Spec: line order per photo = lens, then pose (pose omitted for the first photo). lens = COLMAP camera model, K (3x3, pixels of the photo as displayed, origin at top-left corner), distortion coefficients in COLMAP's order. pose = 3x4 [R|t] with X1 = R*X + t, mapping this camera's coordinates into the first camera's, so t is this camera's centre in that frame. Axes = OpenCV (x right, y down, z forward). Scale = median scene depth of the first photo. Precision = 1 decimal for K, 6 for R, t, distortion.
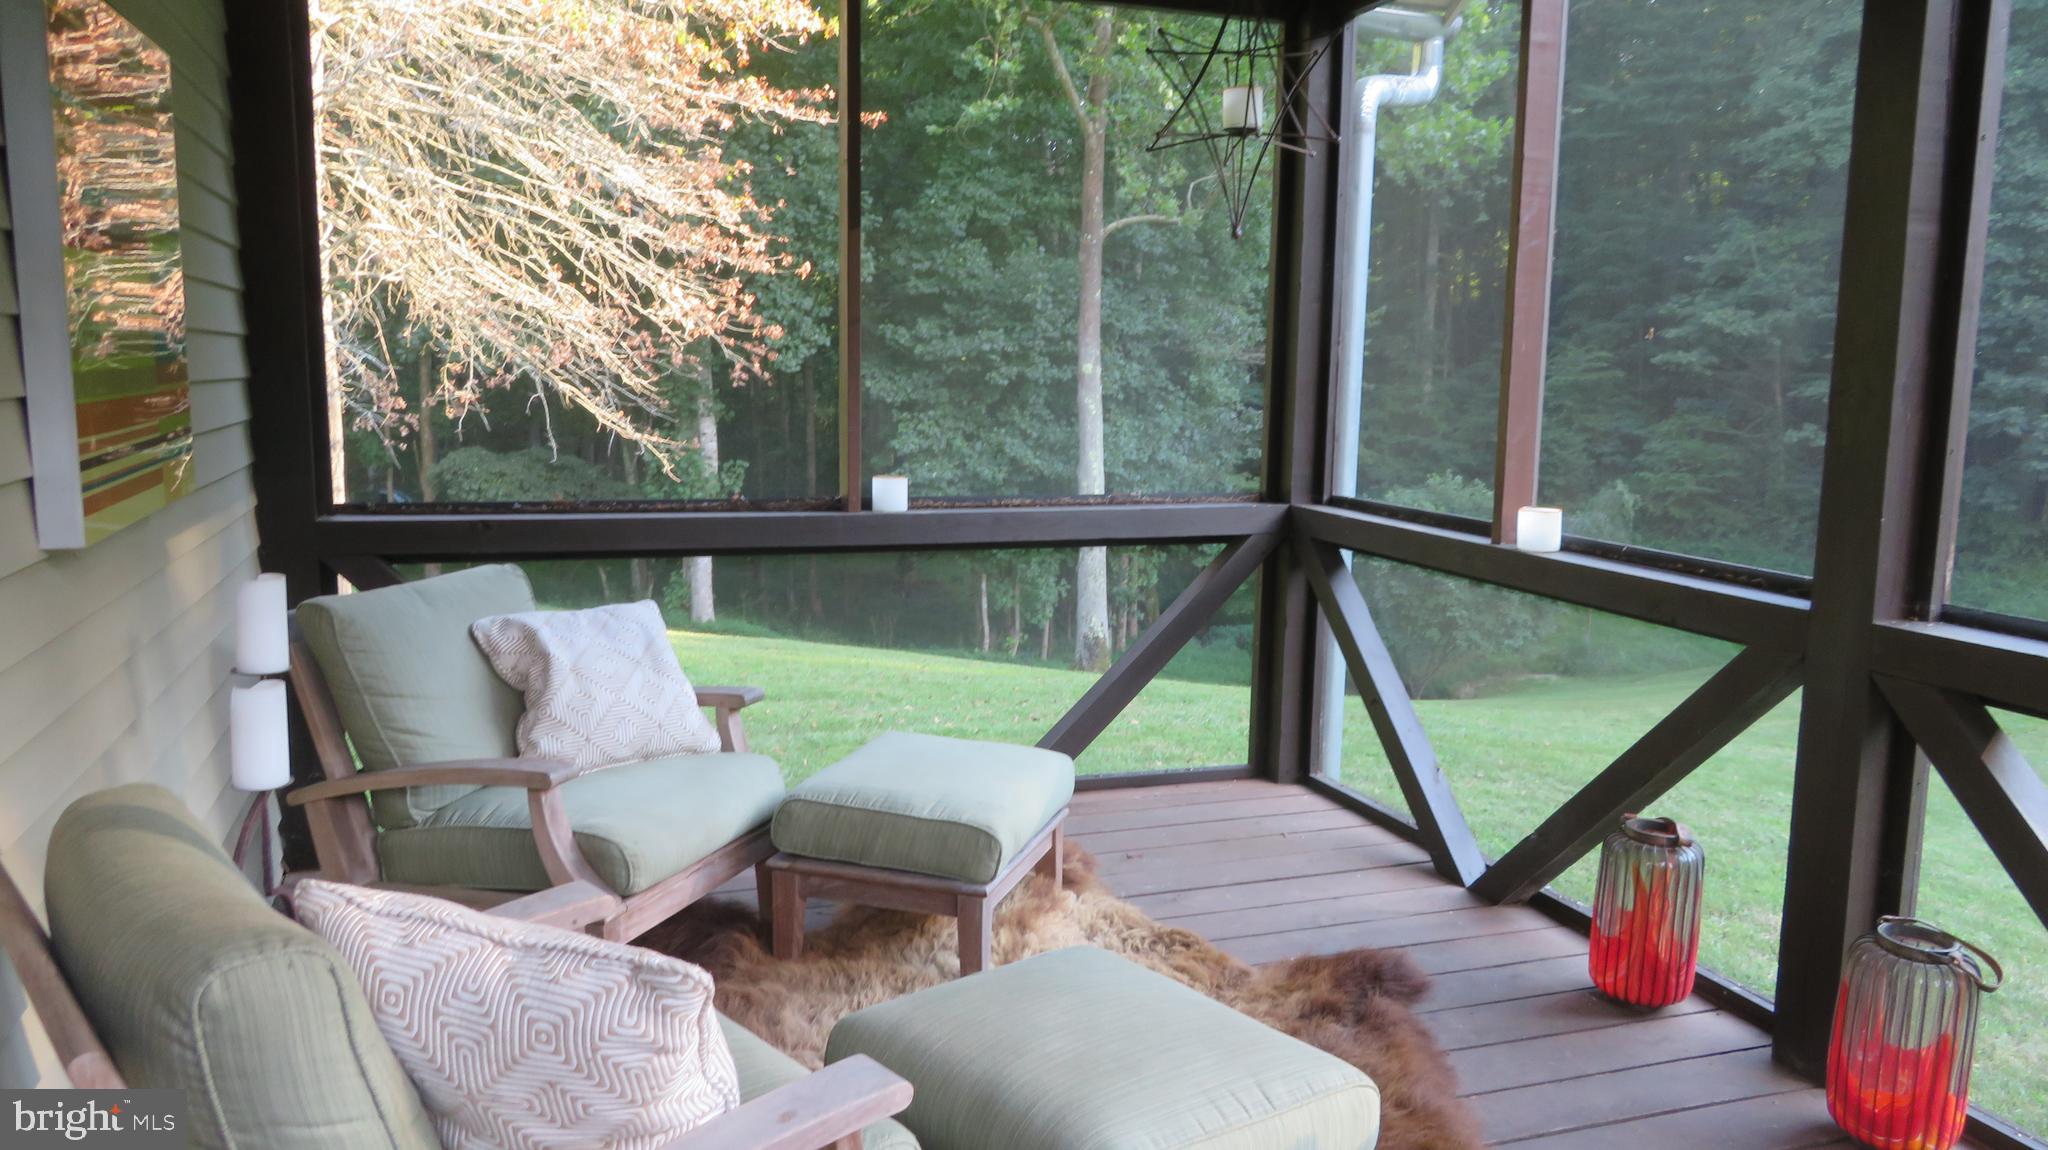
lens RADIAL K [[1495.4, 0, 1025.6], [0, 1495.4, 578.6], [0, 0, 1]] dist [-0.005185, 0.007618]
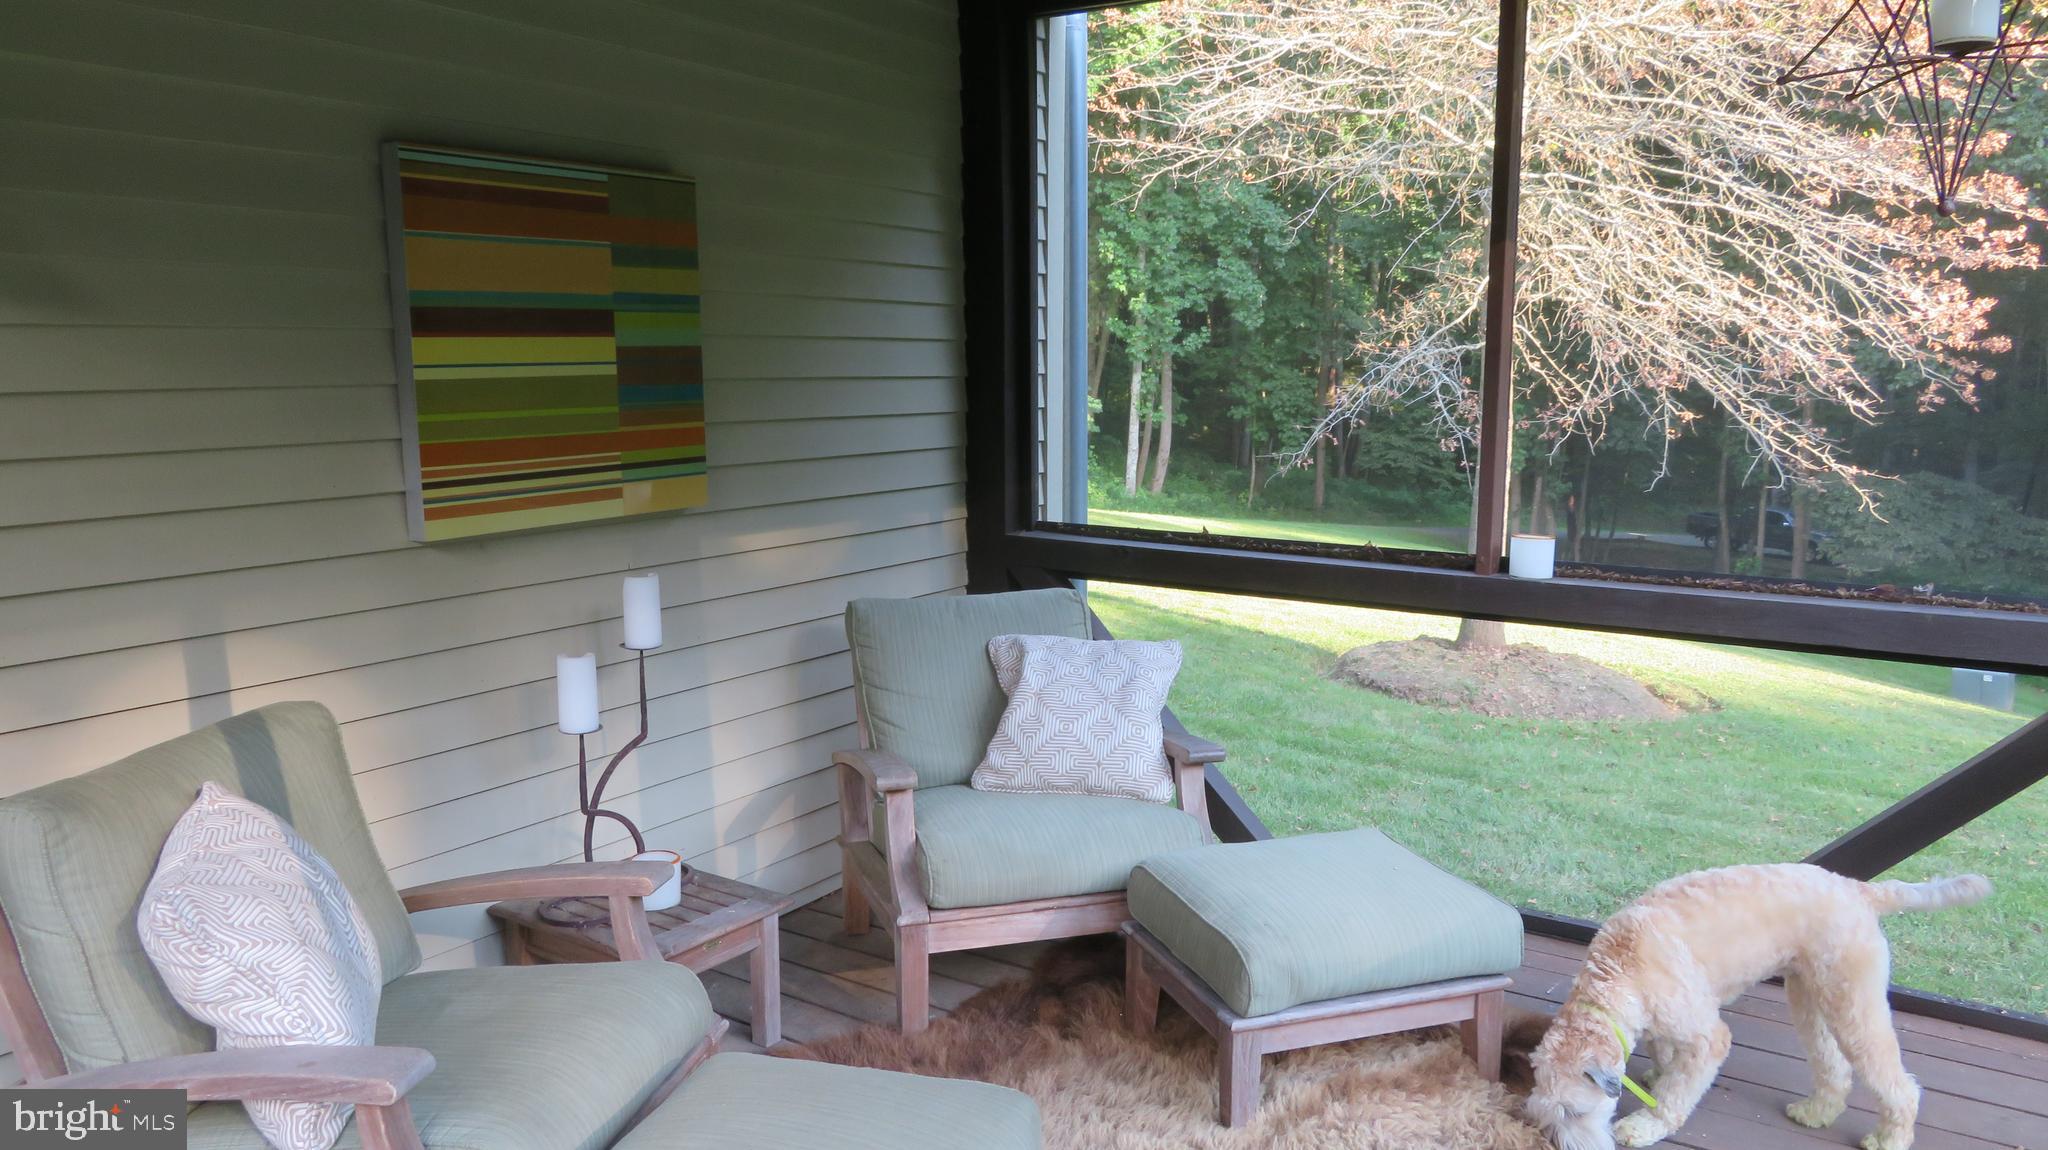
lens RADIAL K [[1495.4, 0, 1022.6], [0, 1495.4, 570.8], [0, 0, 1]] dist [-0.005185, 0.007618]
pose [[0.595293, 0.101580, -0.797062, 0.516335], [-0.109141, 0.993005, 0.045039, -0.071147], [0.796062, 0.060180, 0.602216, 0.339285]]
